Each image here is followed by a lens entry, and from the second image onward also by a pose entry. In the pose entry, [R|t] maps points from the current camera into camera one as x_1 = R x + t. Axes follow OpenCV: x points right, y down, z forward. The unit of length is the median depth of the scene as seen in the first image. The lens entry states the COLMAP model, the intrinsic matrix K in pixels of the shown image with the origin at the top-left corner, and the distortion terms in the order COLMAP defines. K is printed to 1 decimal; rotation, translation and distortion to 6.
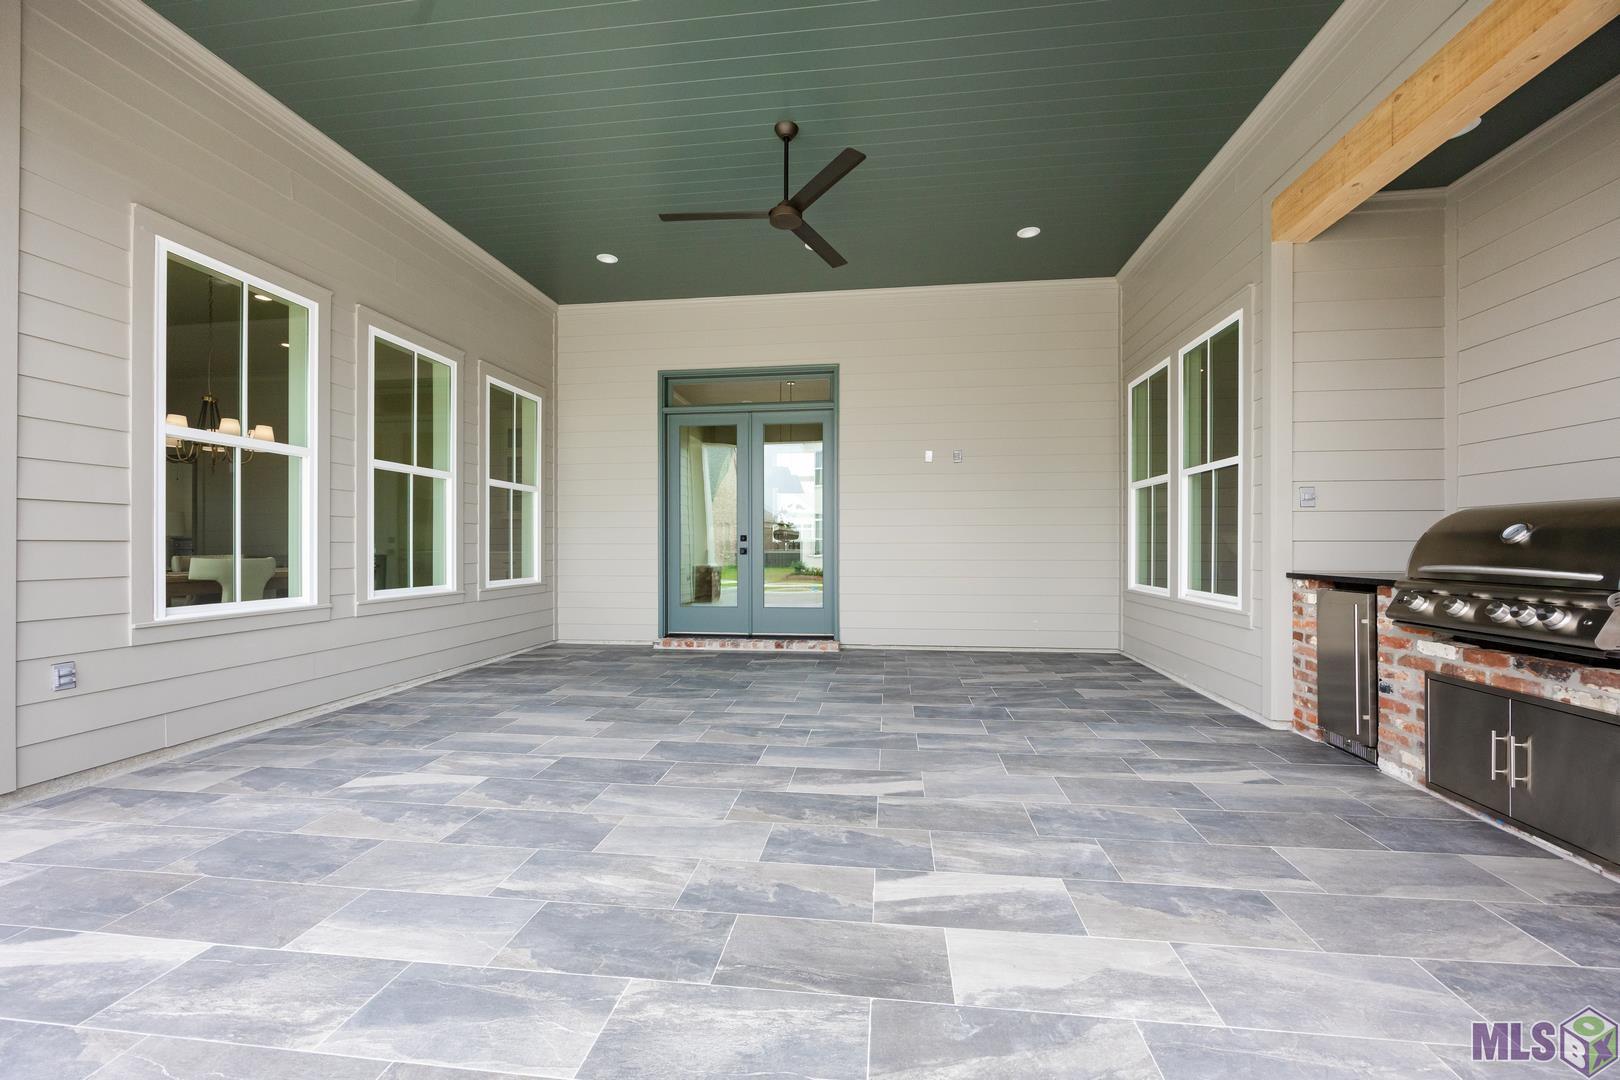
lens RADIAL K [[621.4, 0, 810.0], [0, 621.4, 540.0], [0, 0, 1]] dist [-0.004932, 0.000021]
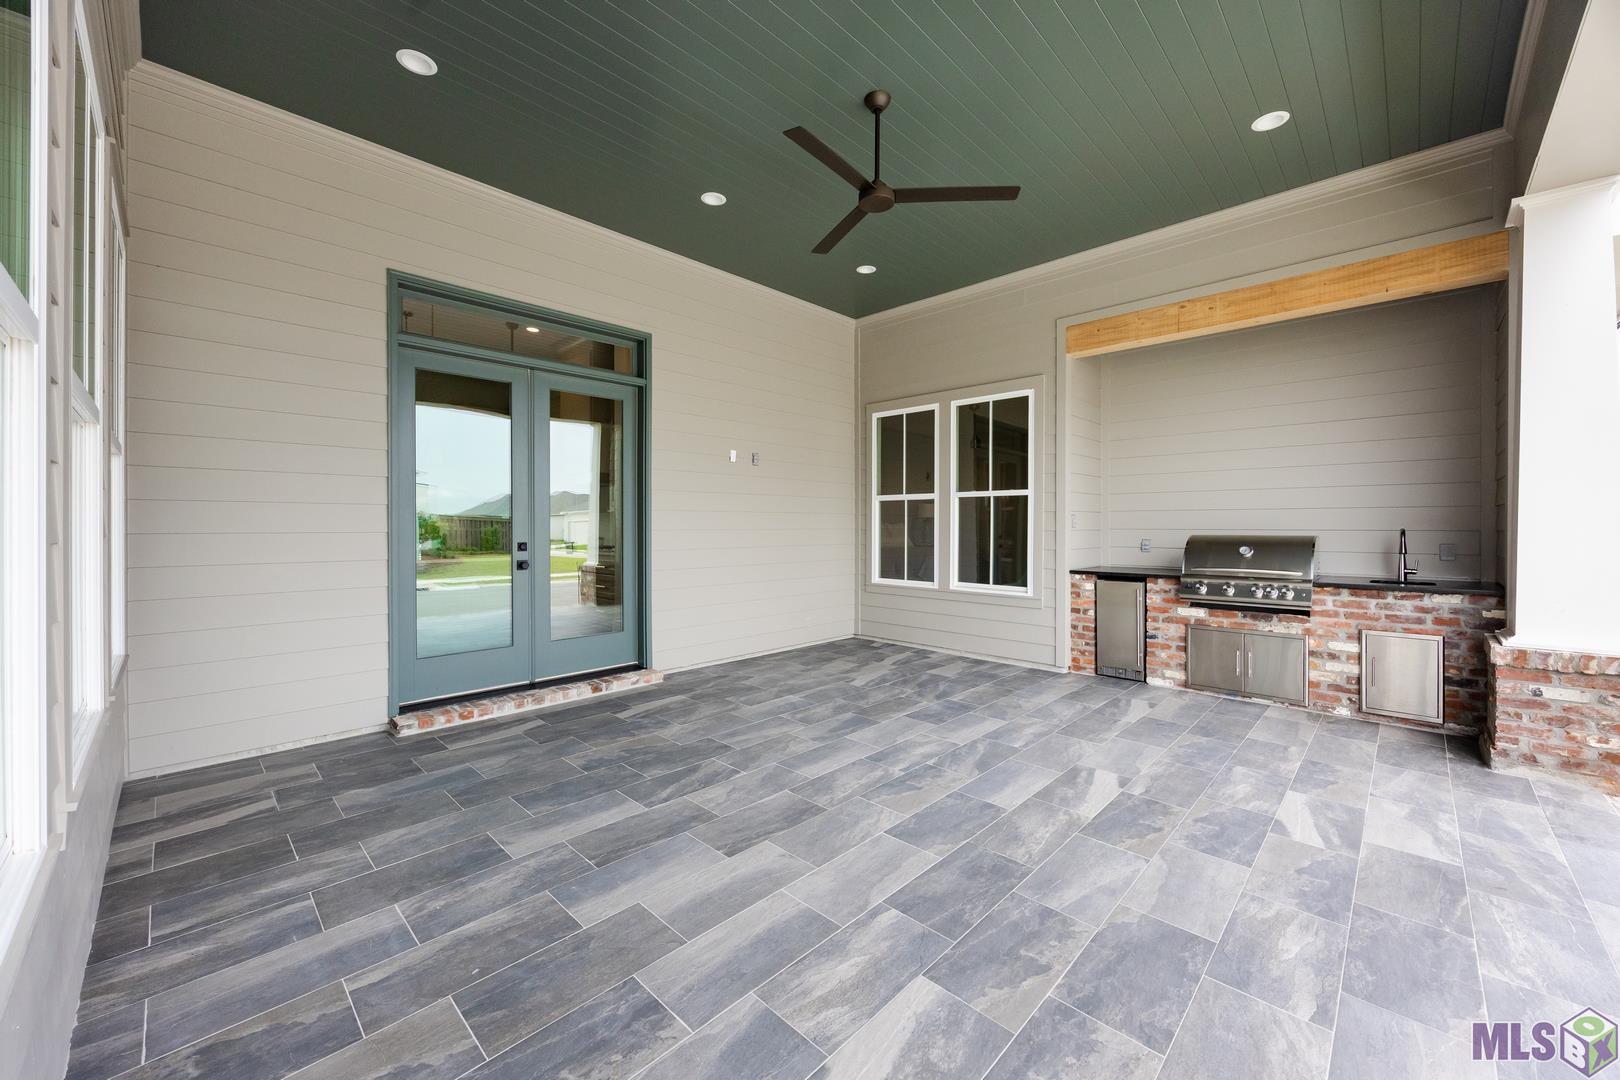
lens RADIAL K [[633.5, 0, 810.8], [0, 633.5, 523.2], [0, 0, 1]] dist [-0.001889, -0.000160]
pose [[0.602212, 0.005216, 0.798319, -1.071926], [-0.008870, 0.999961, 0.000157, -0.071510], [-0.798287, -0.007175, 0.602234, 0.690213]]
